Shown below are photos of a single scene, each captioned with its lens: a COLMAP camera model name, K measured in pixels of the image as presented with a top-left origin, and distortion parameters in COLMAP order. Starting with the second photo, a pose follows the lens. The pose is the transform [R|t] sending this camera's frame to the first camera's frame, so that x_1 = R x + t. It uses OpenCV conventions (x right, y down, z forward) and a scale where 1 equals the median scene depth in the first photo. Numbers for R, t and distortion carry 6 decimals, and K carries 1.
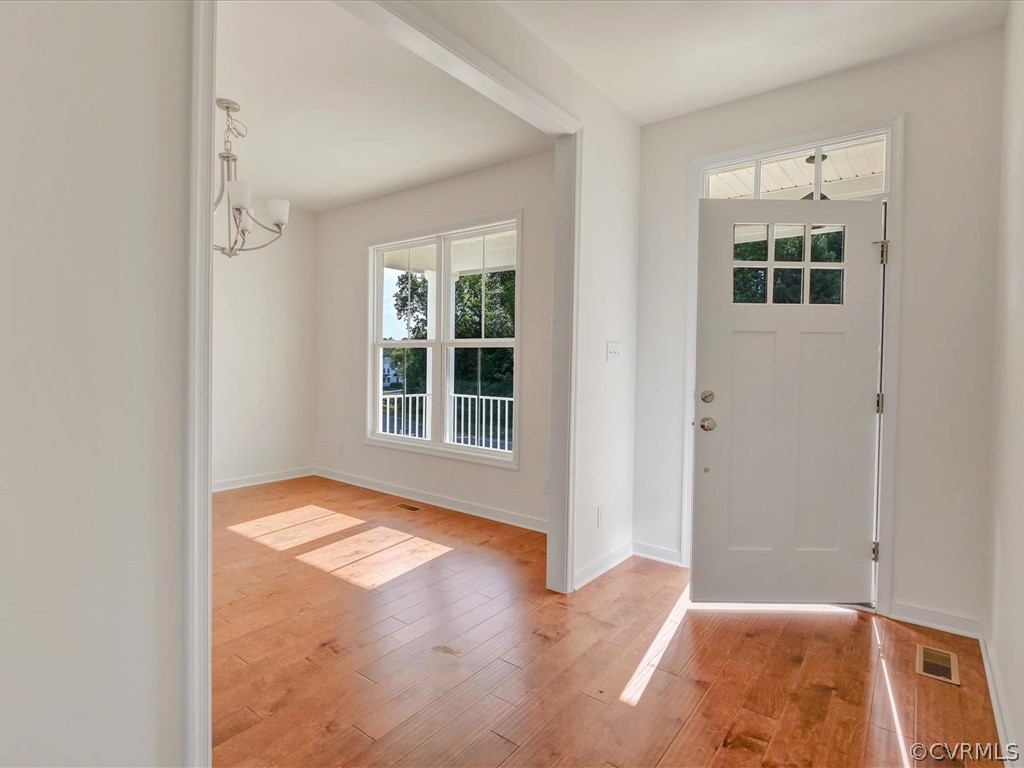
lens RADIAL K [[531.0, 0, 513.3], [0, 531.0, 373.6], [0, 0, 1]] dist [-0.003884, -0.000792]
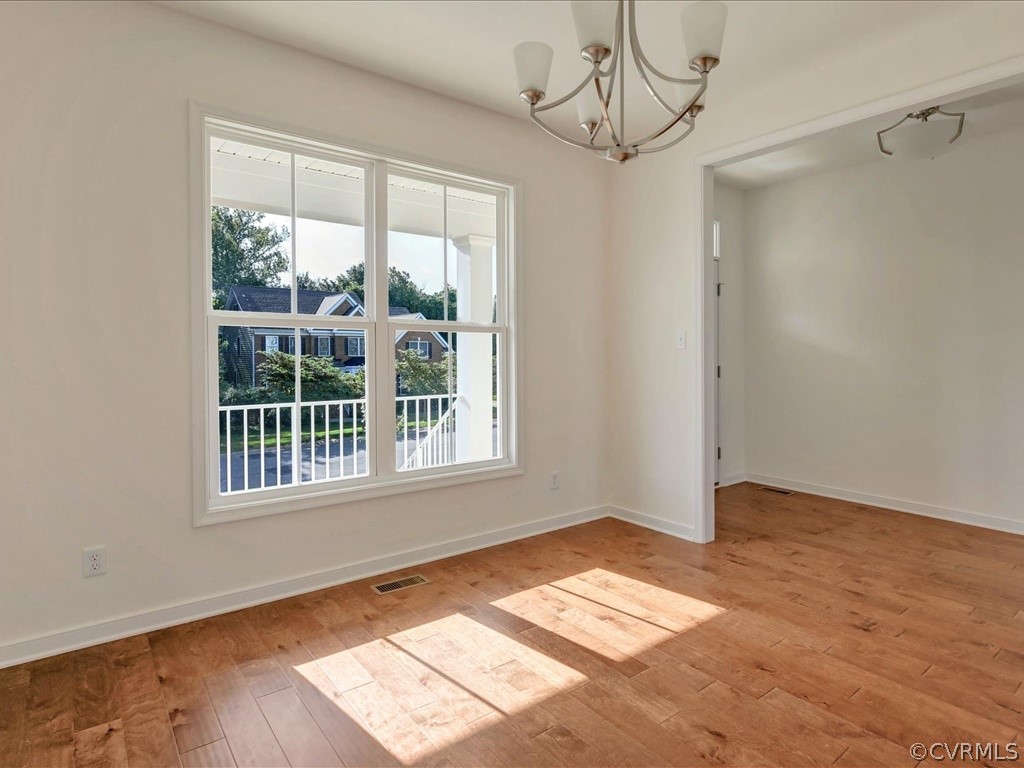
lens RADIAL K [[573.3, 0, 511.8], [0, 573.3, 357.7], [0, 0, 1]] dist [0.024401, -0.022140]
pose [[0.255477, -0.010529, 0.966758, -0.980851], [0.030224, 0.999539, 0.002899, -0.009891], [-0.966343, 0.028478, 0.255678, 0.849101]]
